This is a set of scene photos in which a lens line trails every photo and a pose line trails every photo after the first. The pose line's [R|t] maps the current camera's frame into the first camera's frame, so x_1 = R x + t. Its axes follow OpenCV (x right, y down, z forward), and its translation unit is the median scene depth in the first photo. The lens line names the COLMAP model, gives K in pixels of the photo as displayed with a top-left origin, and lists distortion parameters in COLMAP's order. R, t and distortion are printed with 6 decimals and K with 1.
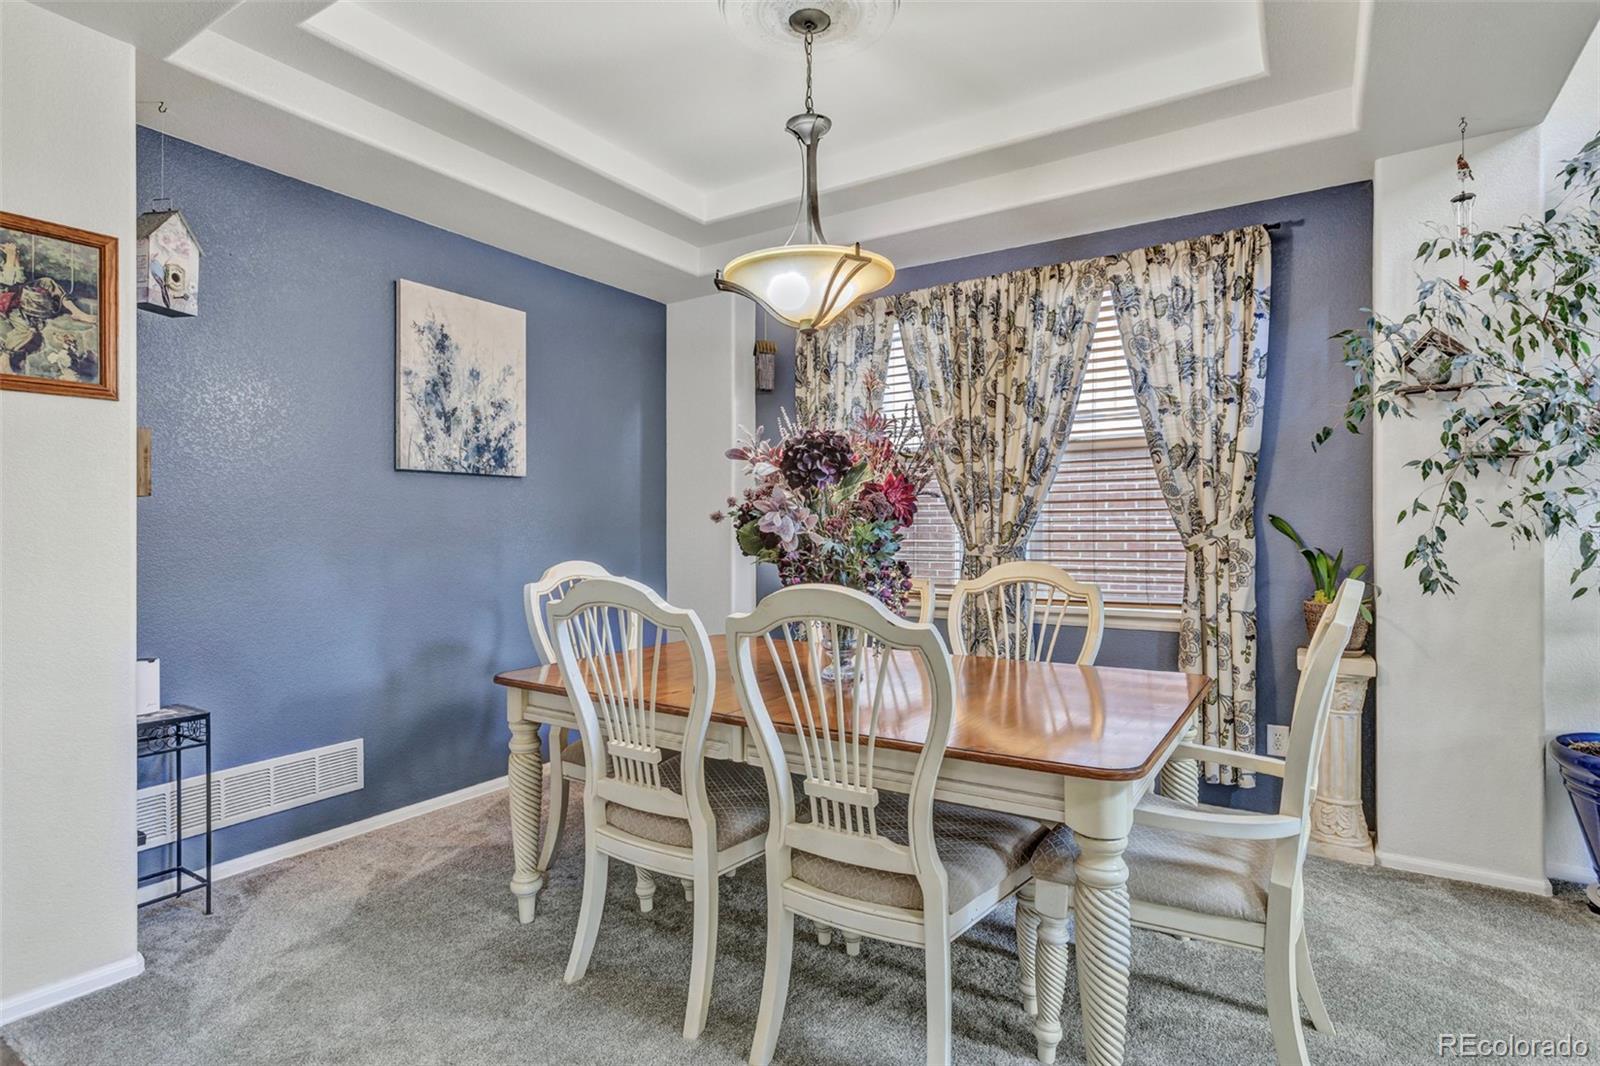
lens RADIAL K [[803.2, 0, 797.0], [0, 803.2, 528.1], [0, 0, 1]] dist [-0.001269, 0.000914]
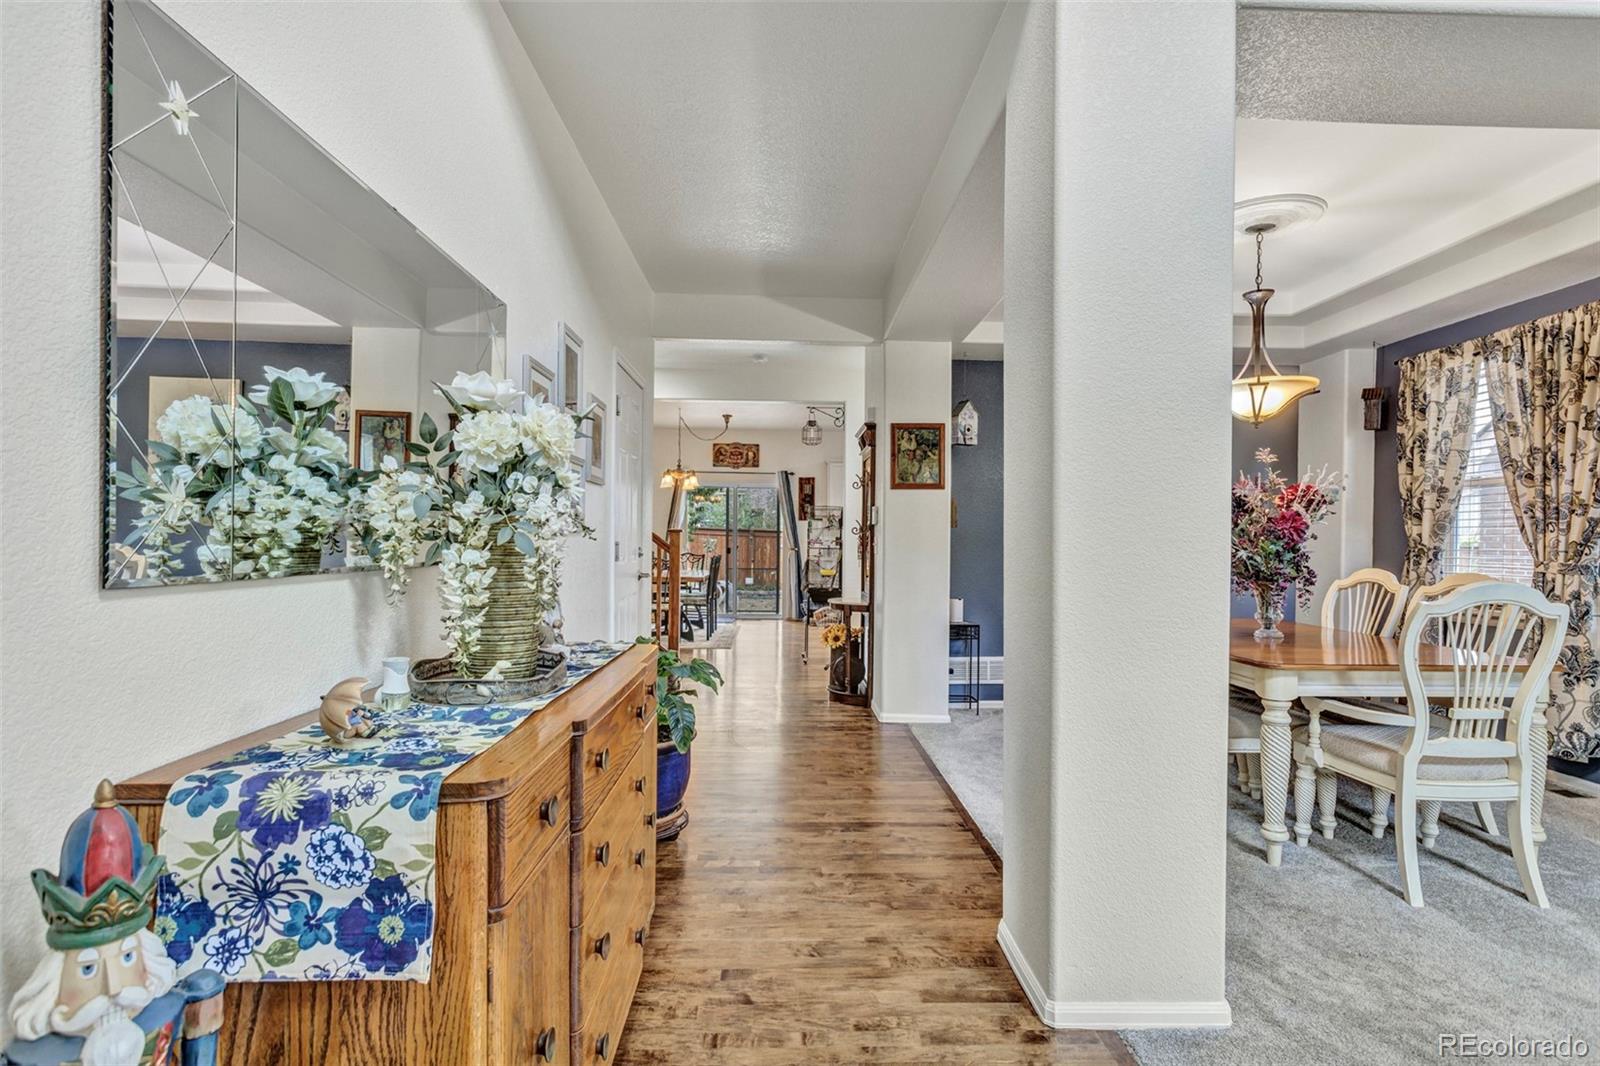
lens RADIAL K [[797.9, 0, 797.7], [0, 797.9, 558.1], [0, 0, 1]] dist [0.000227, 0.000484]
pose [[0.561468, 0.022639, -0.827188, 0.565088], [-0.007120, 0.999721, 0.022528, -0.002028], [0.827468, -0.006760, 0.561473, -0.451616]]
